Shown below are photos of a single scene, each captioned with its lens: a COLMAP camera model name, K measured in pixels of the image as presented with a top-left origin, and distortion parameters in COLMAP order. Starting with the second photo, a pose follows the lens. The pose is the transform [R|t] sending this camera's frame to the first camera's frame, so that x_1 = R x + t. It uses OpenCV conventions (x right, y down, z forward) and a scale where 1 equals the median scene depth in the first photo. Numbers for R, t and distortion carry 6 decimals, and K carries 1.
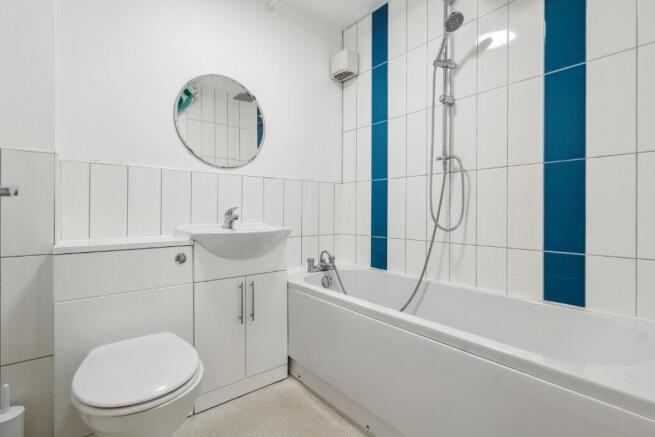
lens RADIAL K [[313.4, 0, 327.1], [0, 313.4, 211.6], [0, 0, 1]] dist [-0.000312, -0.000025]
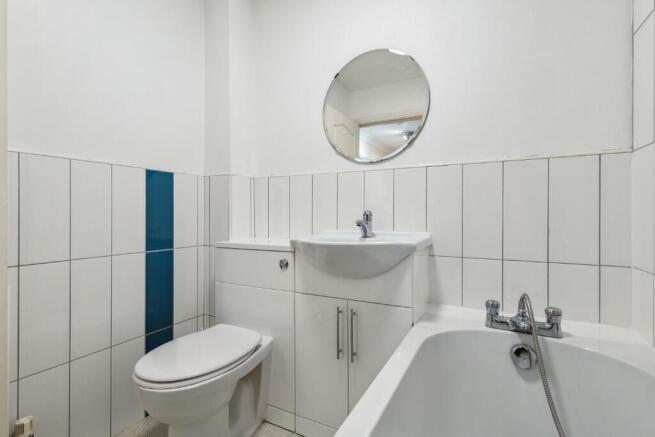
lens RADIAL K [[312.8, 0, 327.5], [0, 312.8, 218.5], [0, 0, 1]] dist [0.000261, 0.000108]
pose [[0.395393, 0.002292, -0.918509, 0.419855], [-0.002004, 0.999997, 0.001633, 0.004700], [0.918510, 0.001195, 0.395396, 0.647597]]
